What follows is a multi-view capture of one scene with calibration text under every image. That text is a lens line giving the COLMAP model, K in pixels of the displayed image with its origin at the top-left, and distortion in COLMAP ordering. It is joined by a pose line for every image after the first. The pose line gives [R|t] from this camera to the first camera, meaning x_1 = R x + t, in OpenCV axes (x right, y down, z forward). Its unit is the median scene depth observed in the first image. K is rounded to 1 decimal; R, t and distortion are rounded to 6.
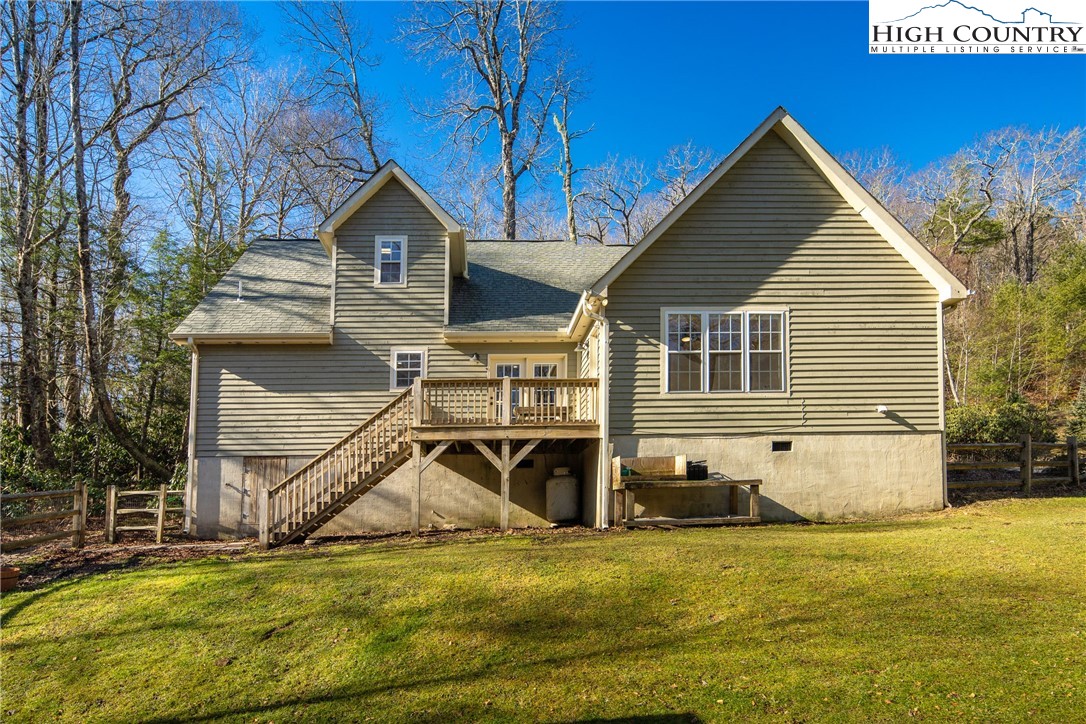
lens RADIAL K [[565.0, 0, 543.2], [0, 565.0, 495.9], [0, 0, 1]] dist [0.002291, 0.000397]
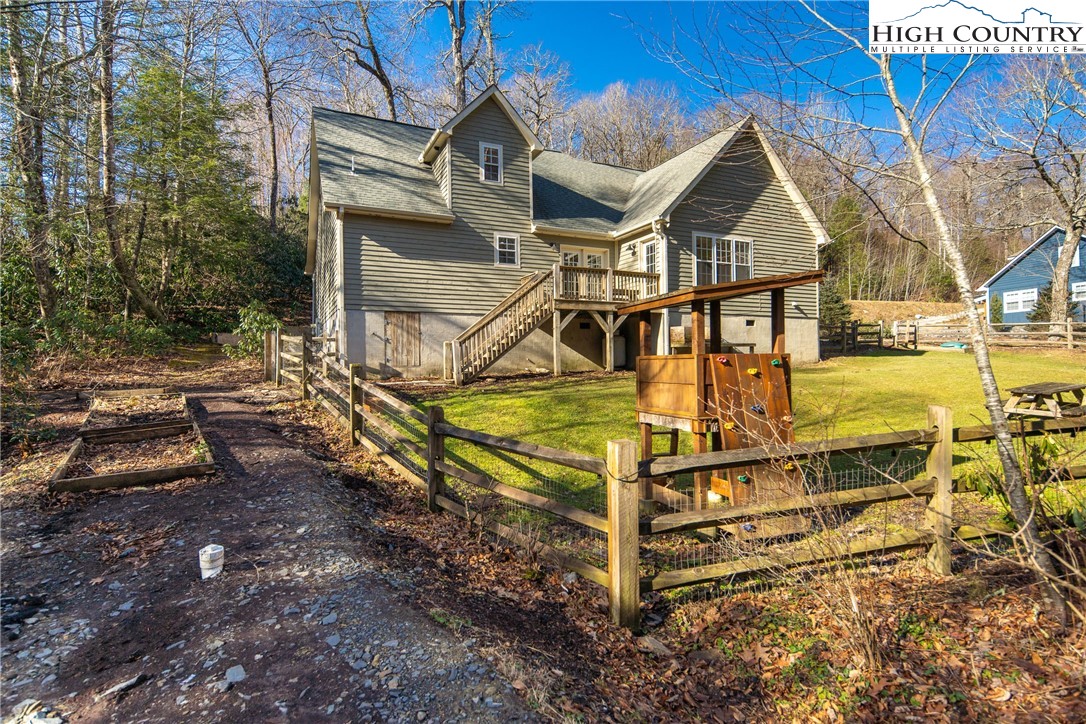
lens RADIAL K [[541.4, 0, 543.0], [0, 541.4, 362.0], [0, 0, 1]] dist [0.000290, -0.000661]
pose [[0.918242, 0.013142, 0.395802, -0.676571], [-0.025368, 0.999349, 0.025672, 0.001581], [-0.395207, -0.033614, 0.917977, -0.202598]]
